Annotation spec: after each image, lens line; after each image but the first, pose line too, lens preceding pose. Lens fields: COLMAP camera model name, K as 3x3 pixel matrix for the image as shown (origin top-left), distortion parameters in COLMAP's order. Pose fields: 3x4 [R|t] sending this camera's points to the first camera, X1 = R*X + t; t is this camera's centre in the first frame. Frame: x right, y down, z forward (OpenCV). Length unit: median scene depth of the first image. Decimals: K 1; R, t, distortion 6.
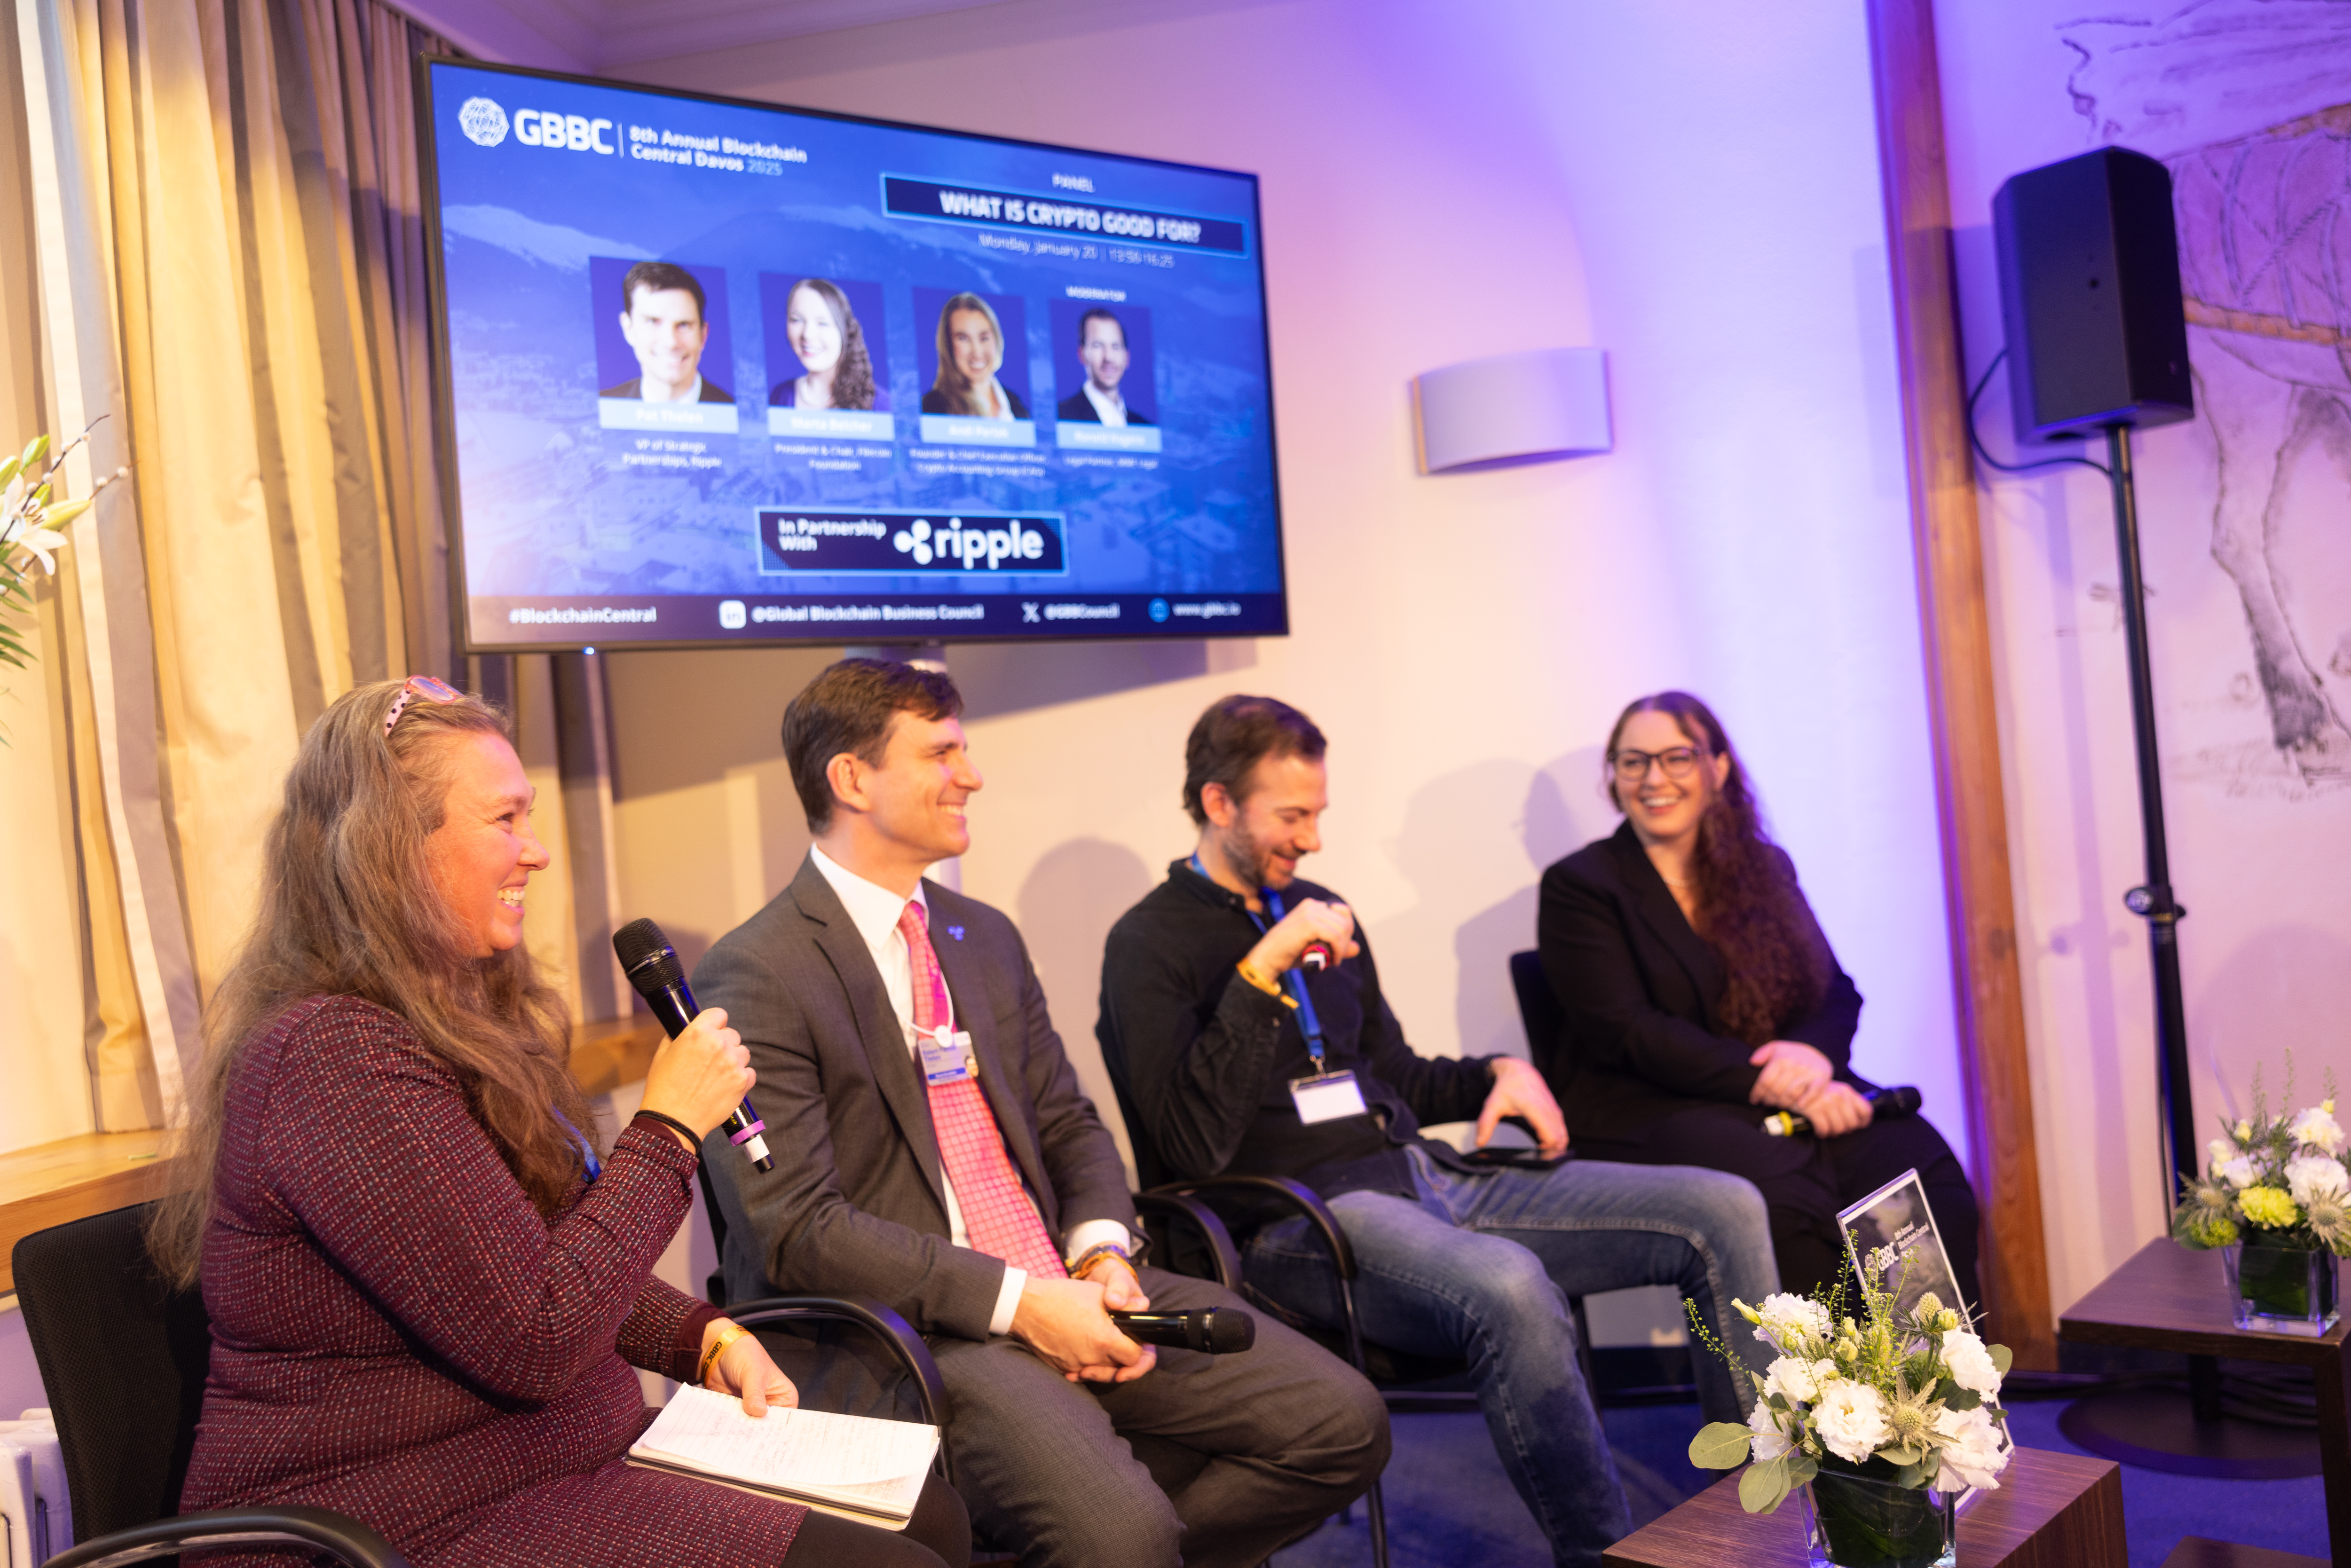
lens RADIAL K [[1964.1, 0, 1163.6], [0, 1964.1, 775.4], [0, 0, 1]] dist [-0.000204, 0.024912]
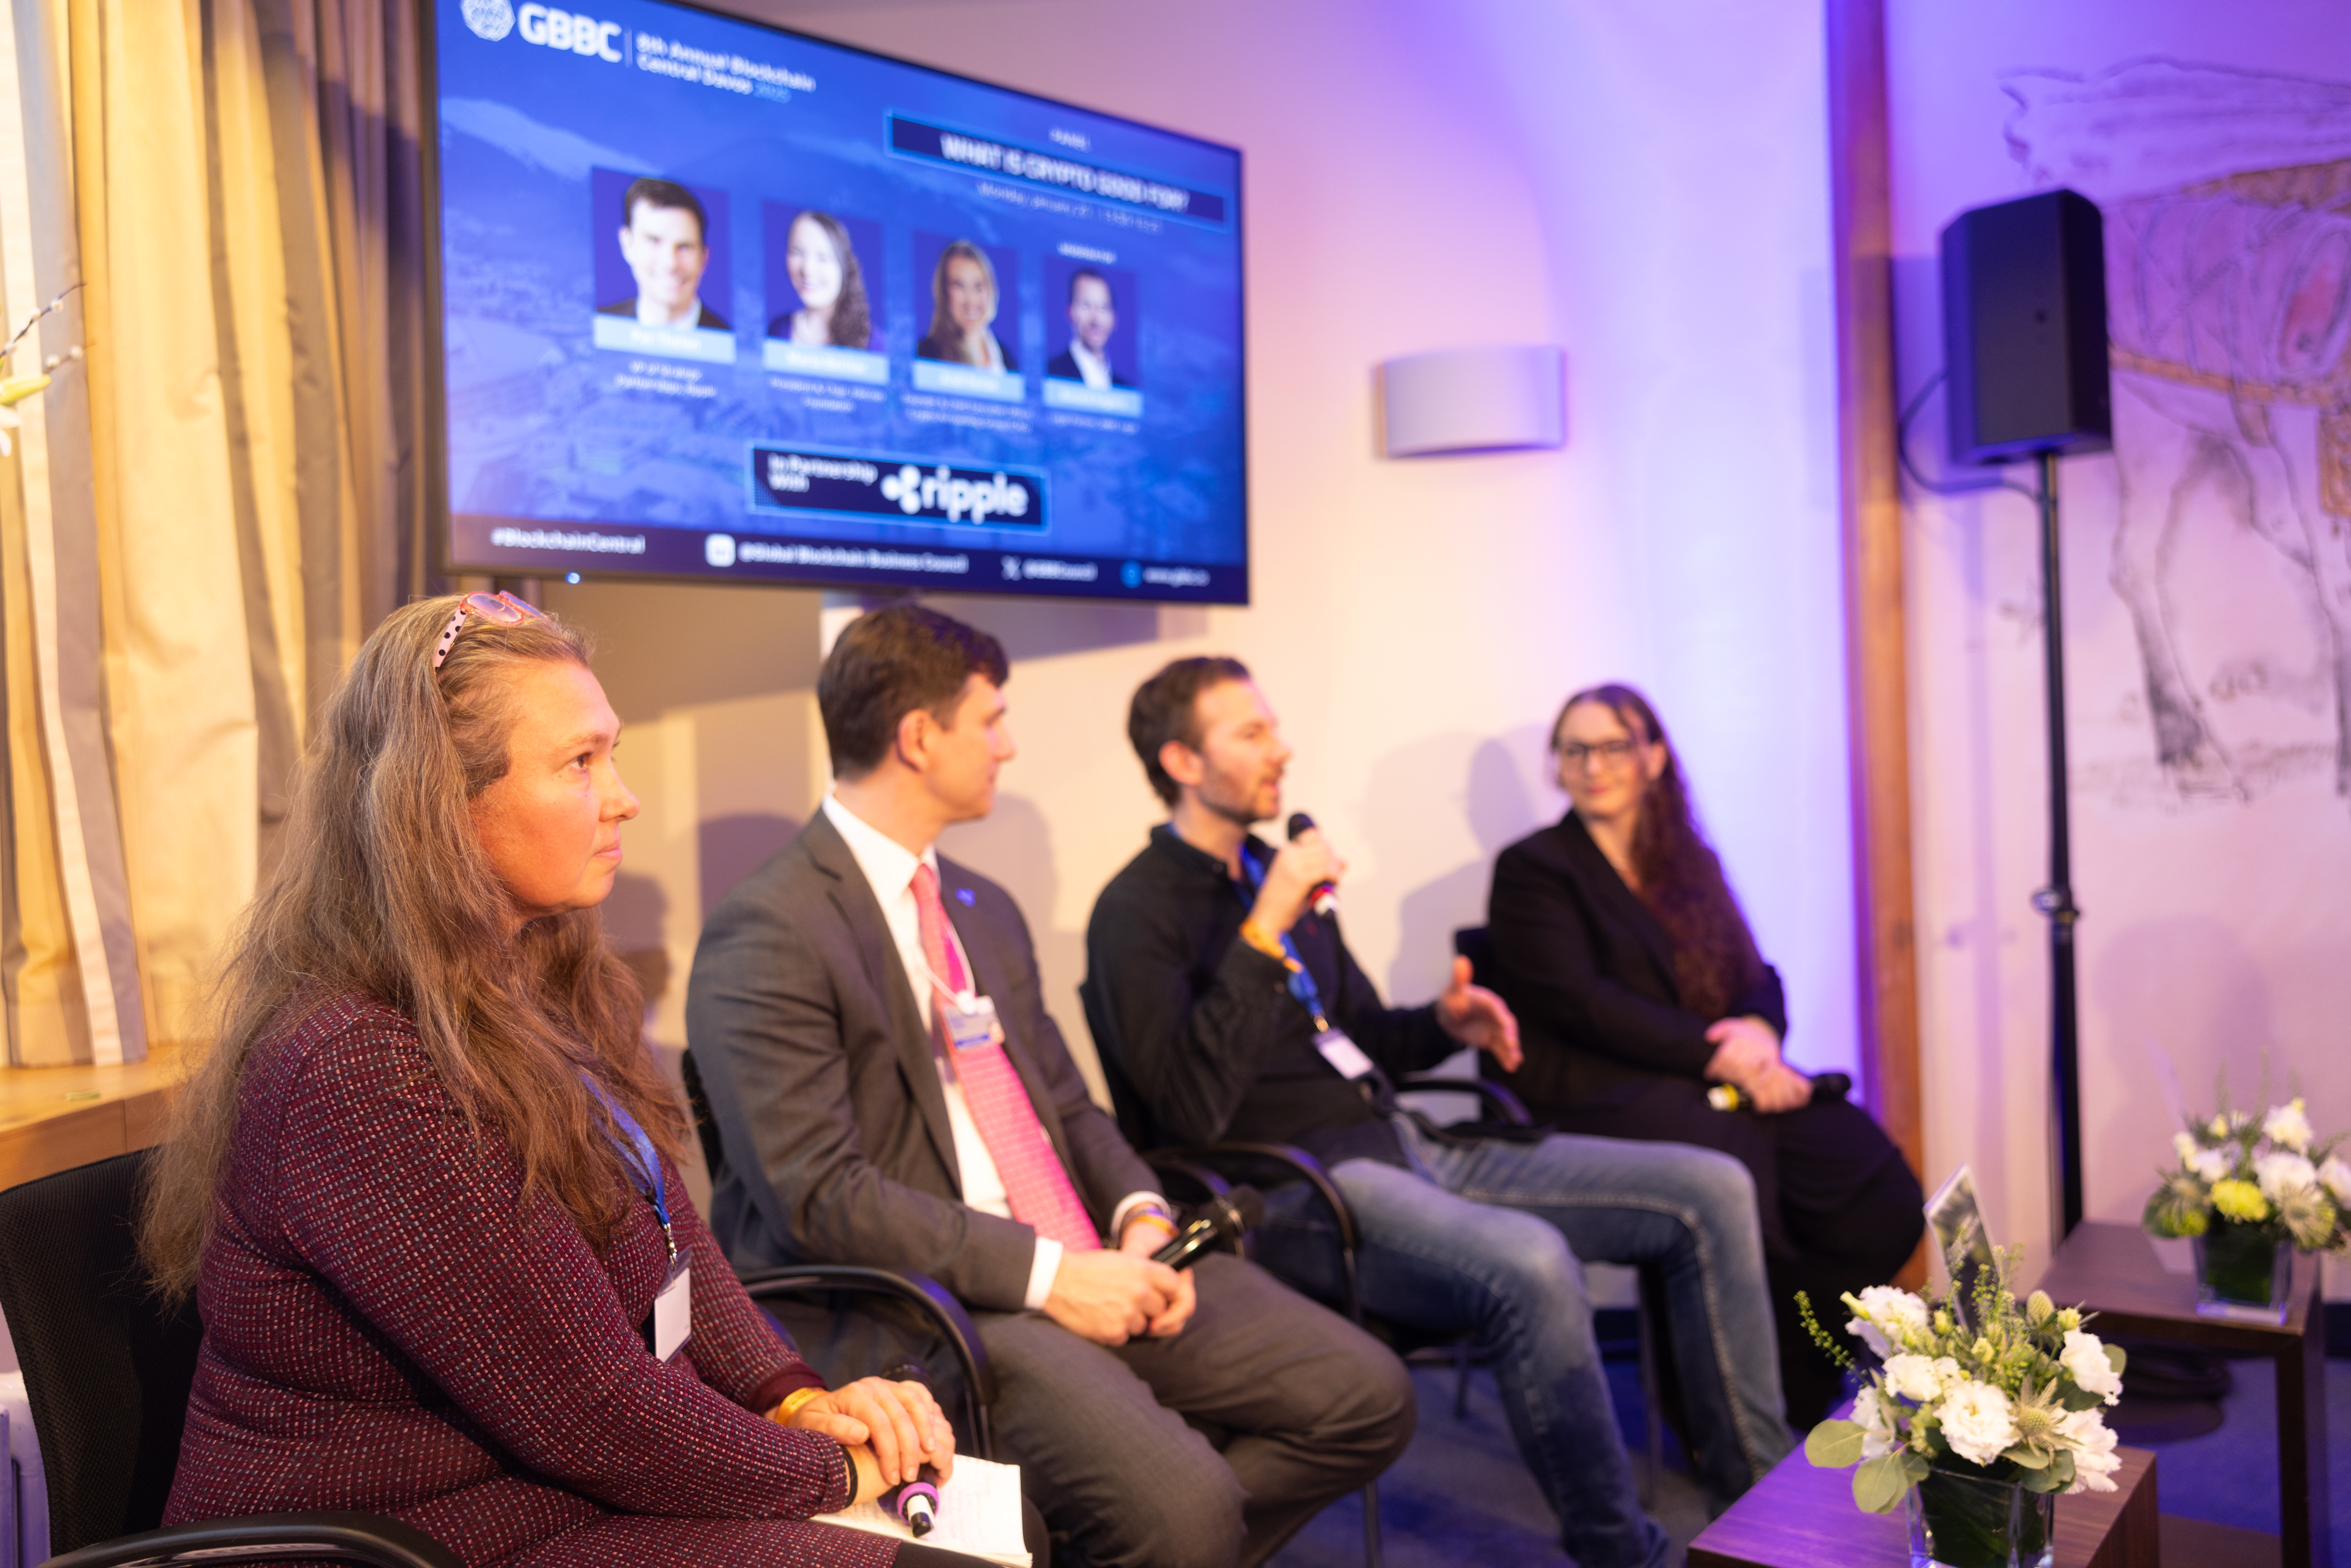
lens RADIAL K [[1838.7, 0, 1185.5], [0, 1838.7, 770.3], [0, 0, 1]] dist [0.006932, -0.005332]
pose [[0.992454, 0.047414, 0.113083, -0.089102], [-0.048835, 0.998758, 0.009832, 0.006450], [-0.112477, -0.015280, 0.993537, 0.070241]]
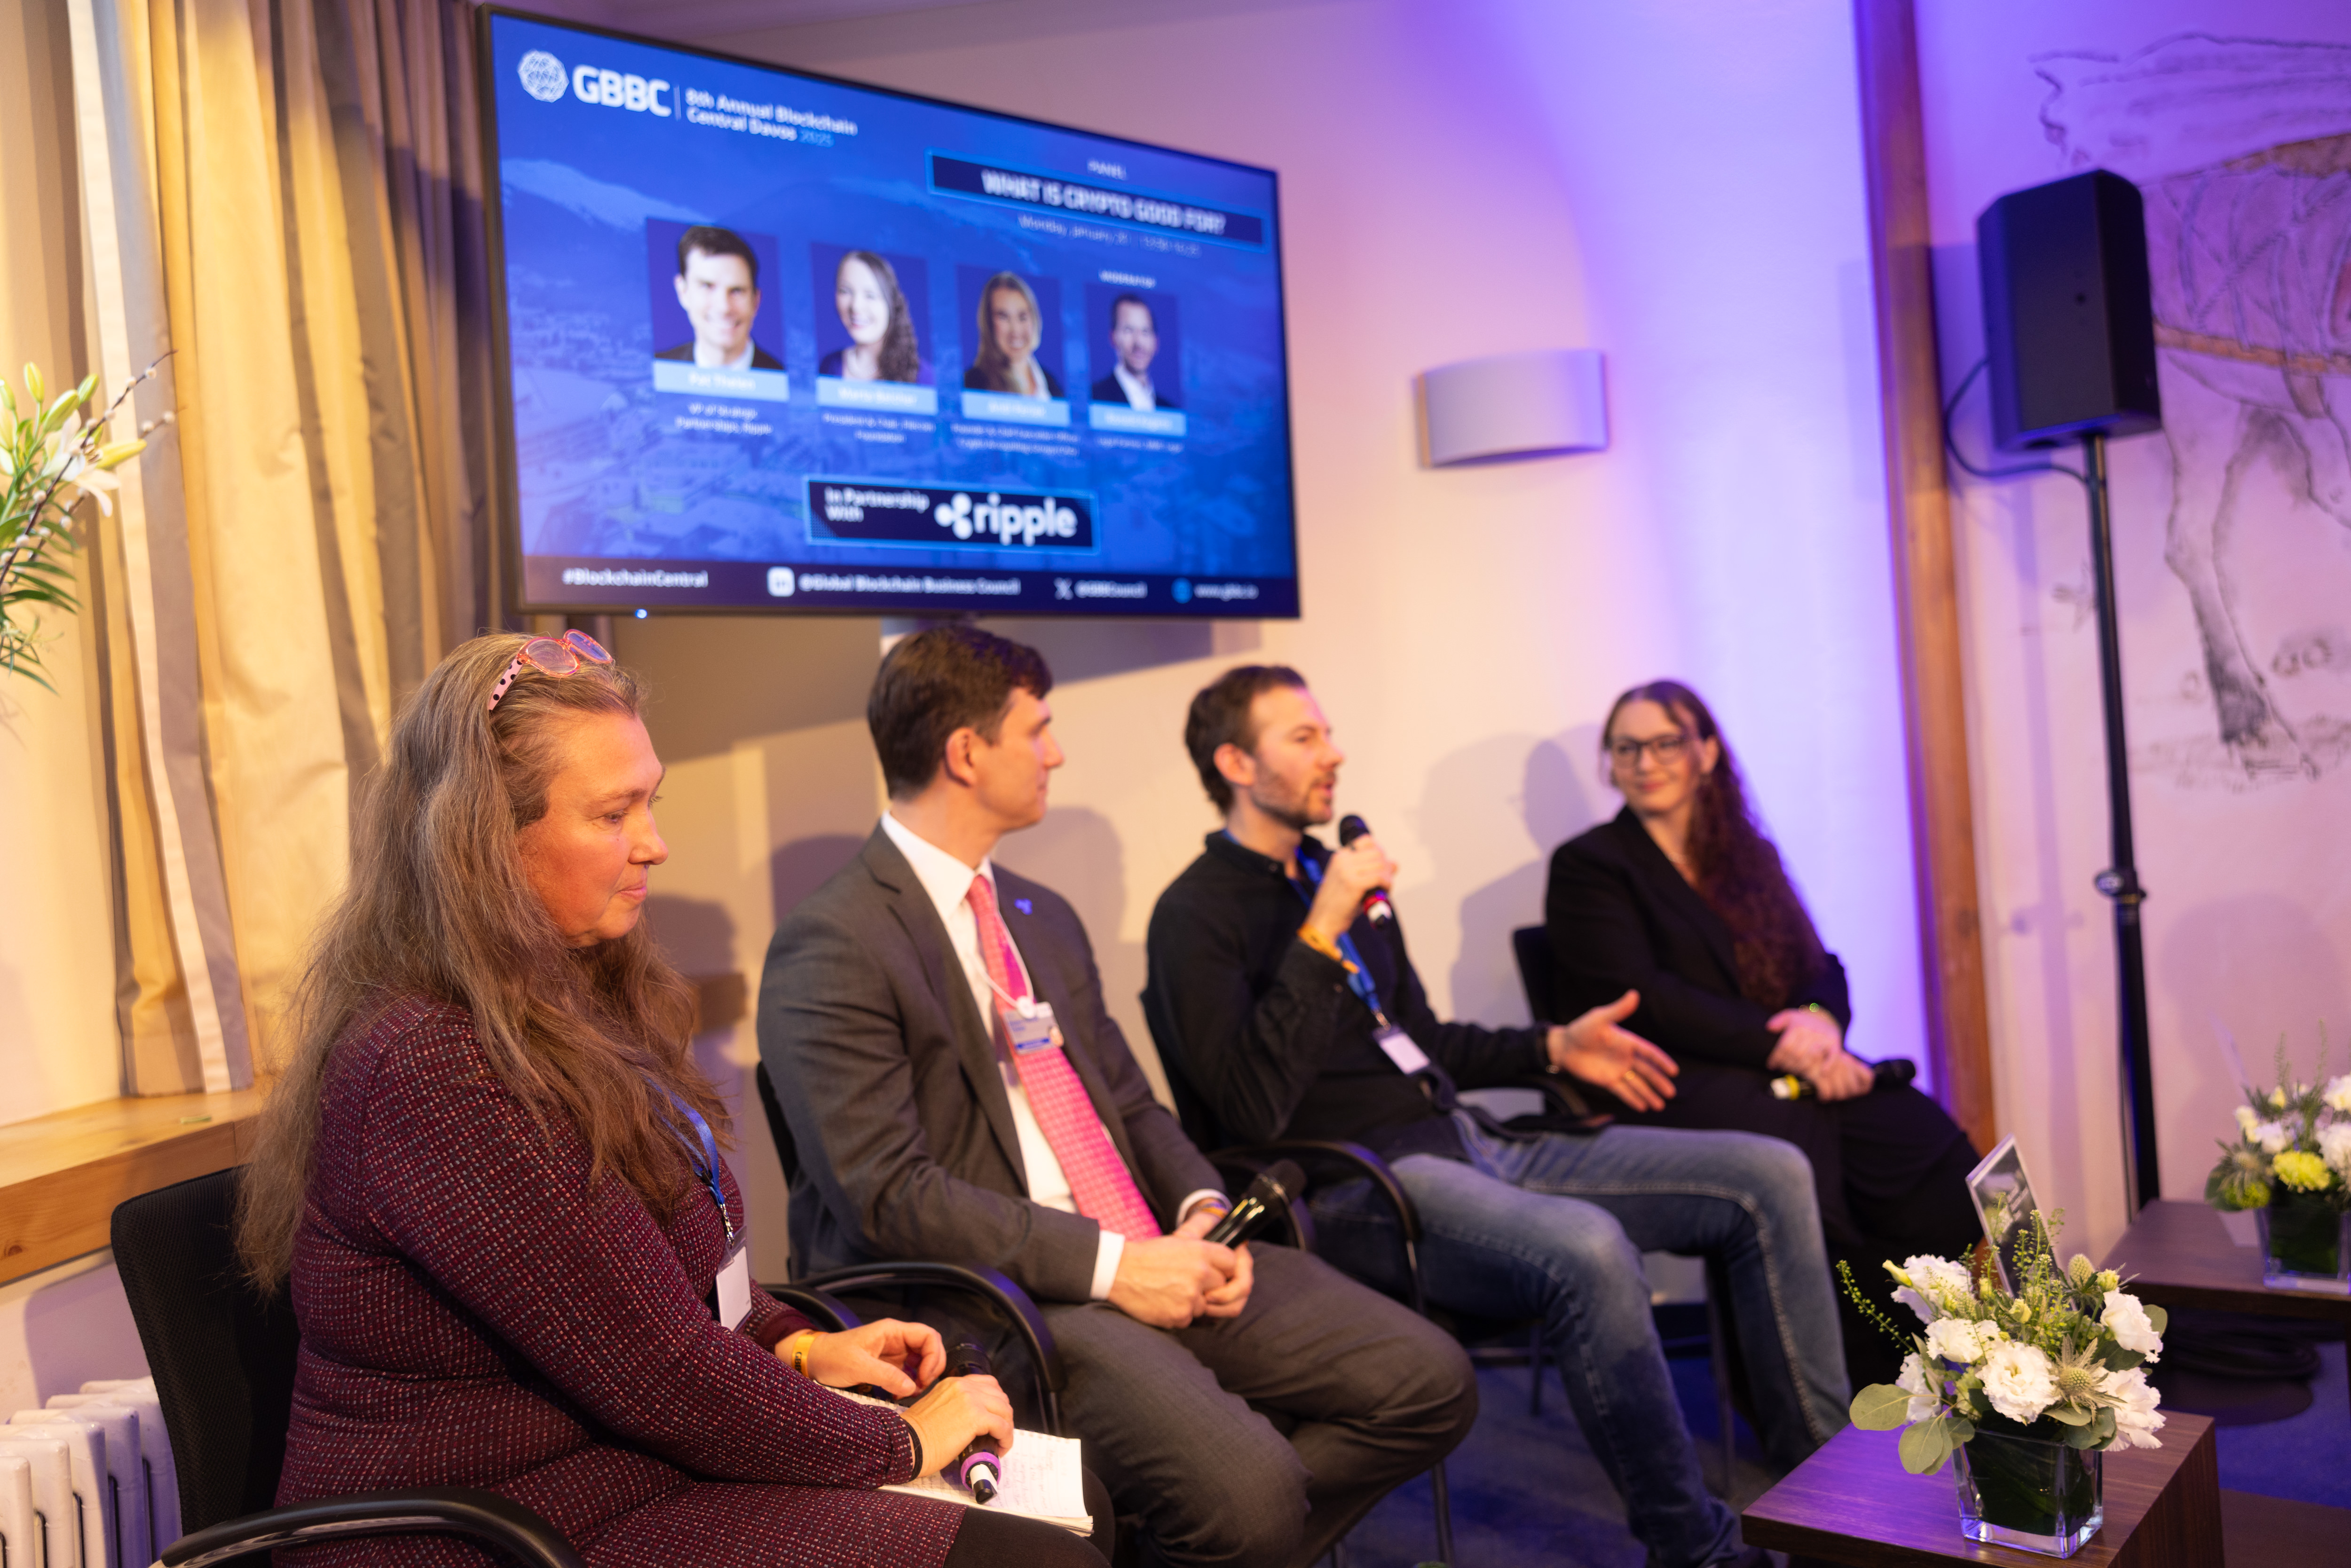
lens RADIAL K [[1838.7, 0, 1179.5], [0, 1838.7, 776.4], [0, 0, 1]] dist [0.006932, -0.005332]
pose [[0.997525, 0.014340, 0.068835, -0.079556], [-0.014522, 0.999892, 0.002141, 0.012473], [-0.068797, -0.003136, 0.997626, 0.049019]]
